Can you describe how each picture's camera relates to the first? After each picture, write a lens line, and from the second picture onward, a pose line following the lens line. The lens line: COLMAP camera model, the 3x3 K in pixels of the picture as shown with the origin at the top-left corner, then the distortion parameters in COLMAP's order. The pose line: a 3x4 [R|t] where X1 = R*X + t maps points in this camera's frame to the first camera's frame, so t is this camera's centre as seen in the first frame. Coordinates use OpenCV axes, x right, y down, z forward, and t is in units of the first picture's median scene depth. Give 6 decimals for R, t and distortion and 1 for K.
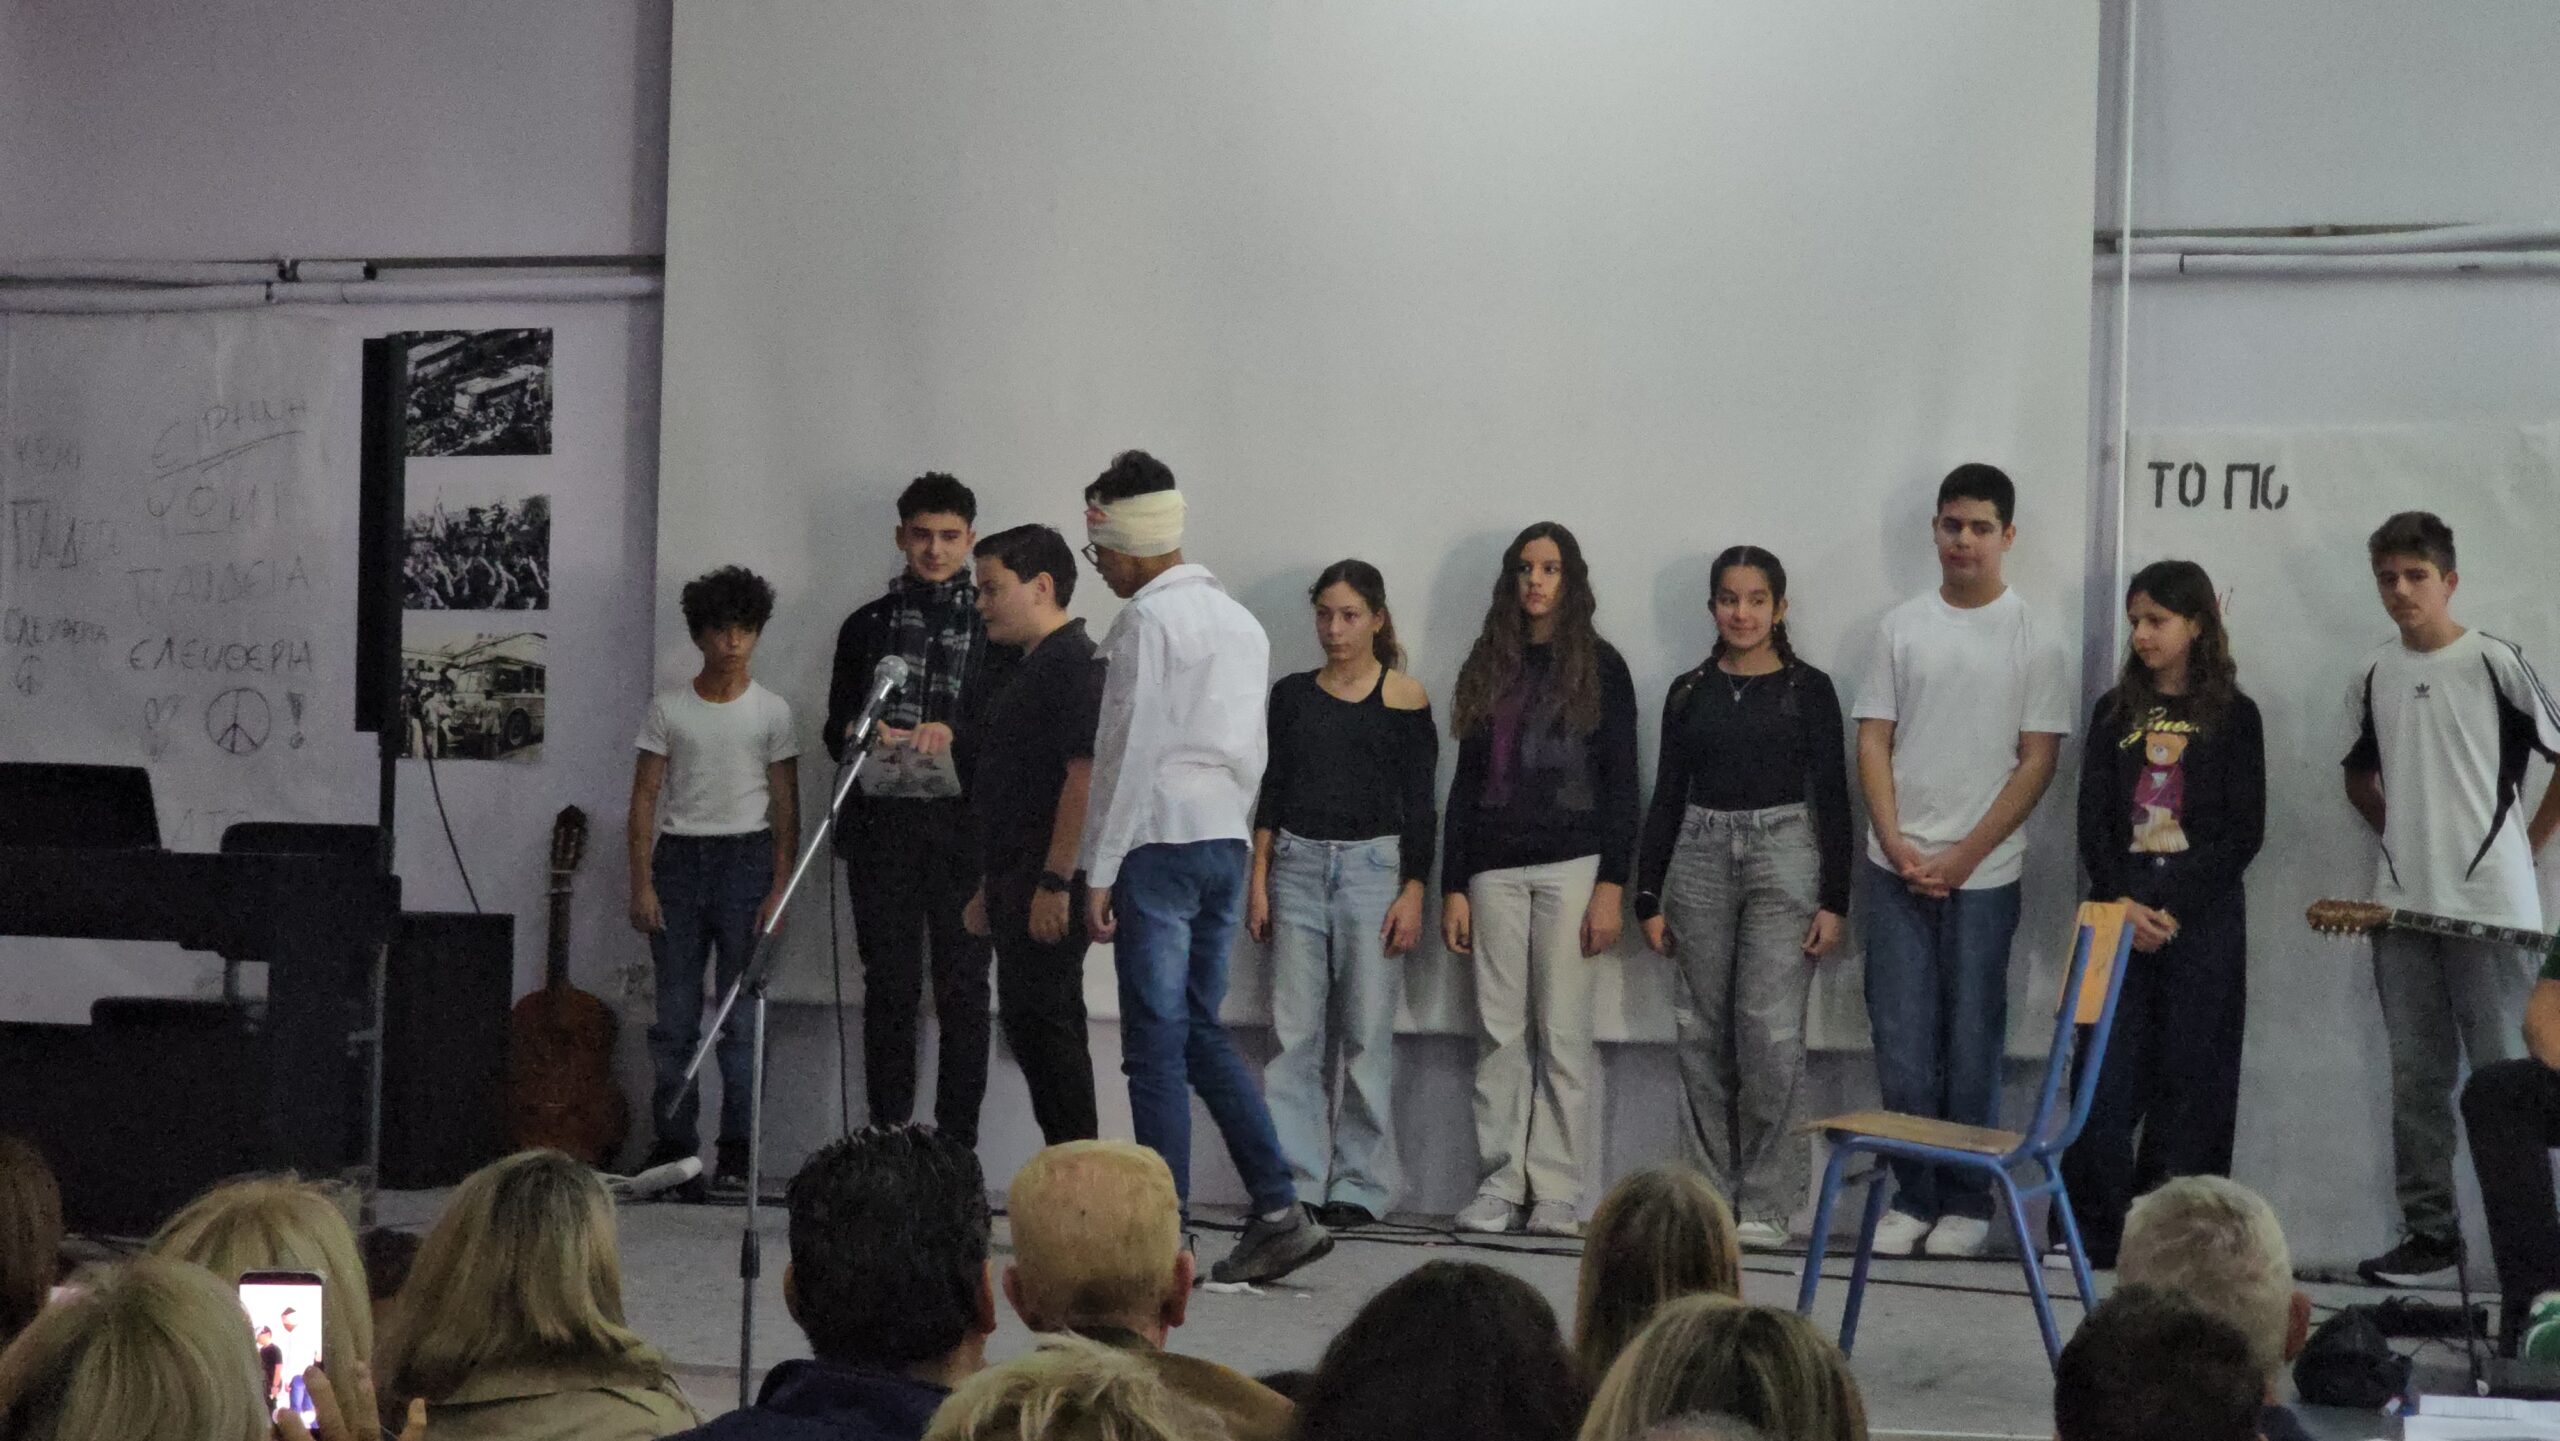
lens RADIAL K [[4995.5, 0, 1280.0], [0, 4995.5, 720.5], [0, 0, 1]] dist [0.063836, 0.102913]
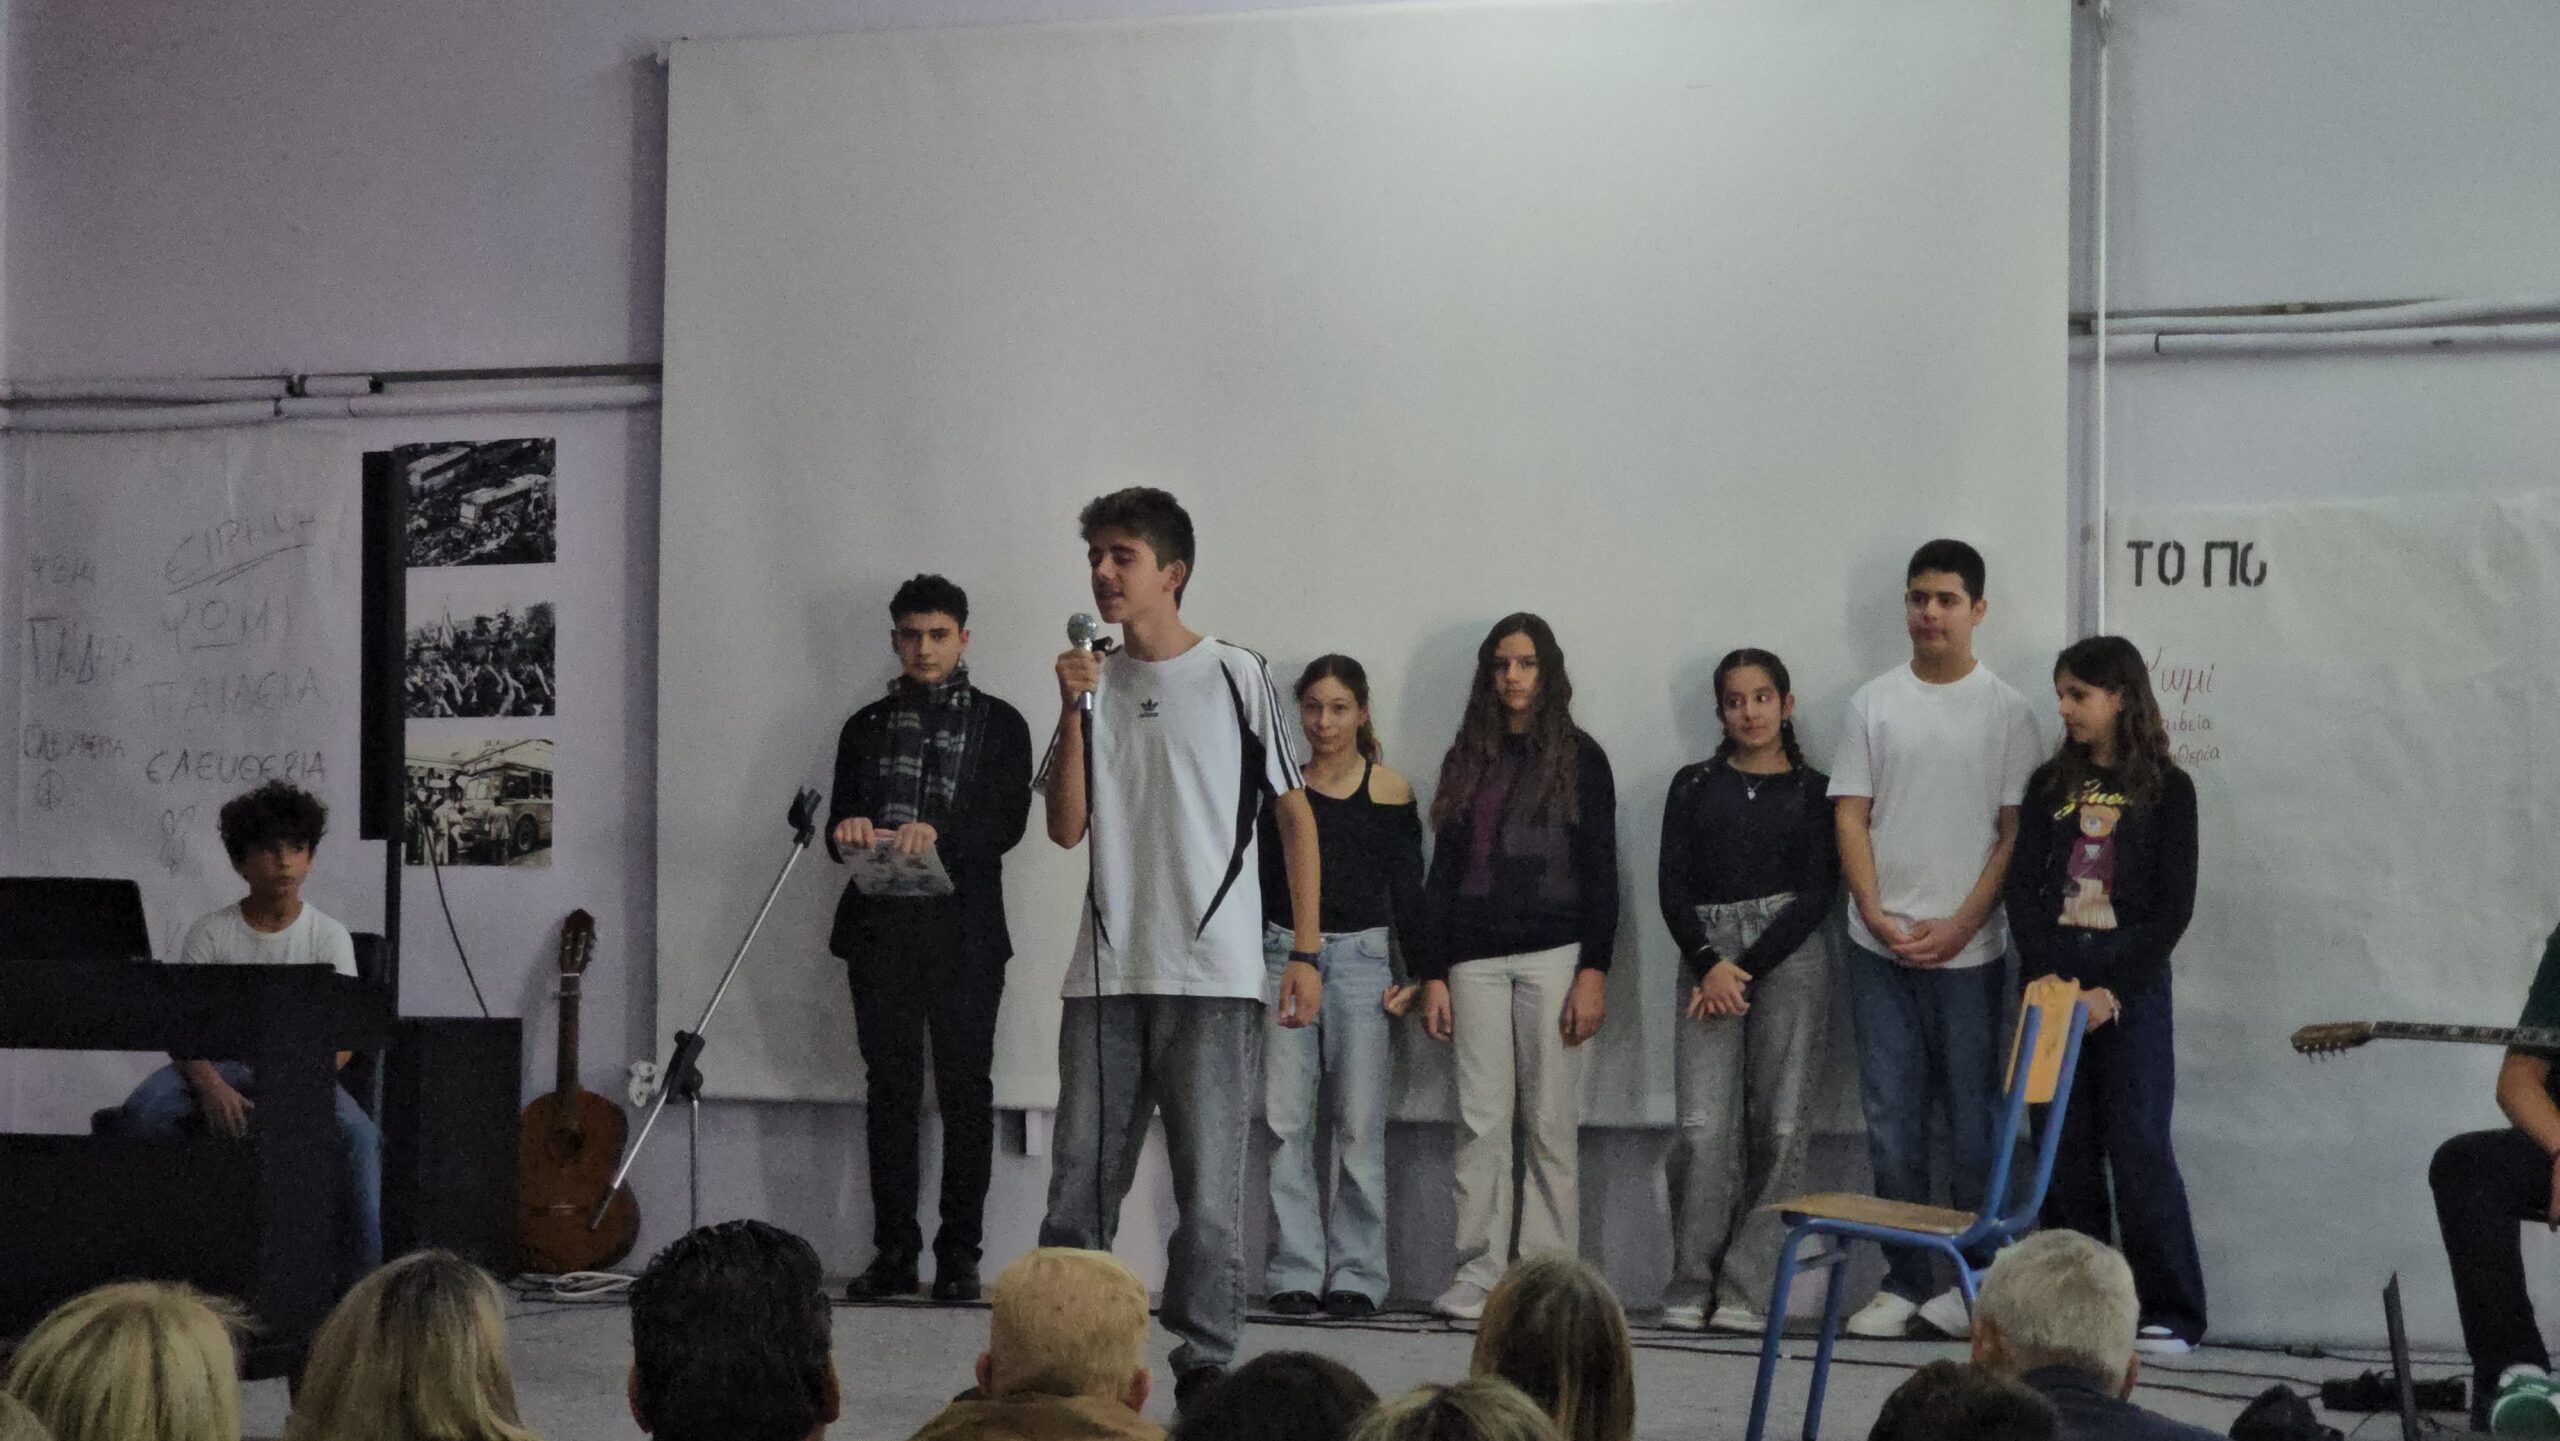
lens RADIAL K [[4995.5, 0, 1280.0], [0, 4995.5, 720.5], [0, 0, 1]] dist [0.063836, 0.102913]
pose [[0.999655, -0.017676, -0.019441, 0.020234], [0.017319, 0.999681, -0.018358, -0.000184], [0.019759, 0.018015, 0.999642, -0.006014]]
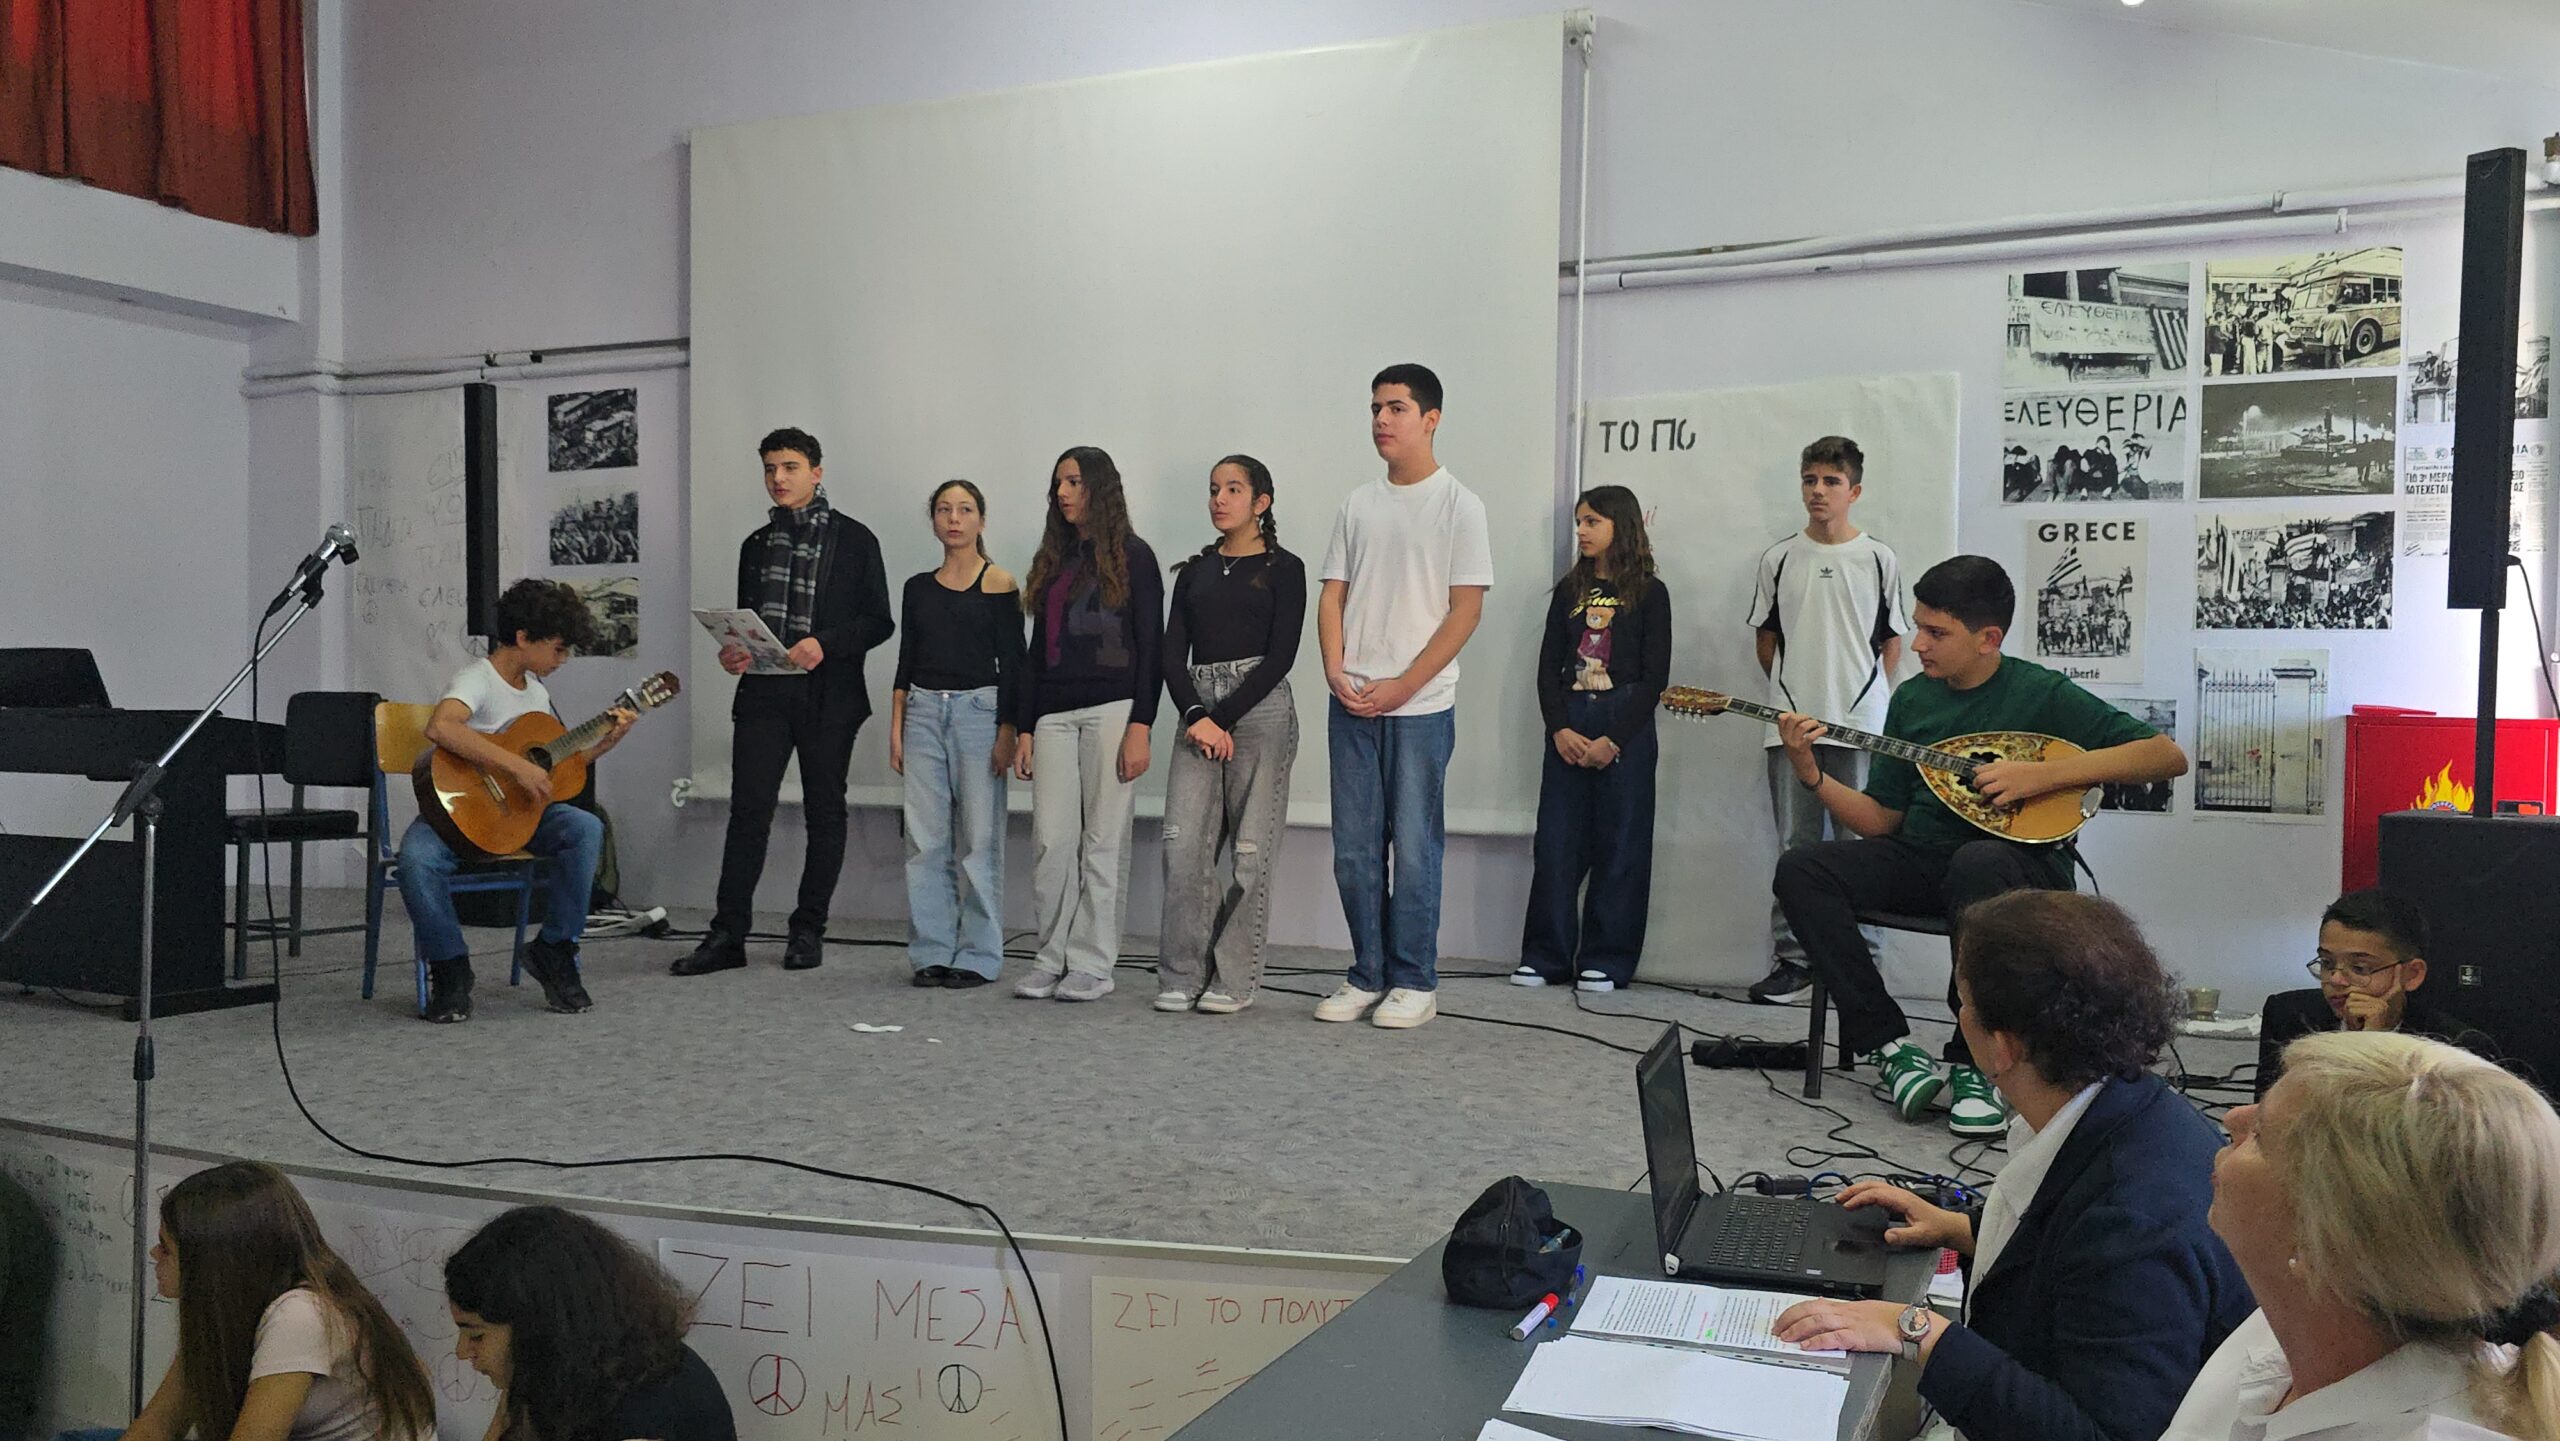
lens RADIAL K [[1988.0, 0, 1281.9], [0, 1988.0, 729.9], [0, 0, 1]] dist [0.080132, -0.105227]
pose [[0.997326, -0.015515, -0.071418, 0.110468], [0.017899, 0.999300, 0.032861, 0.014908], [0.070858, -0.034052, 0.996905, 0.379611]]
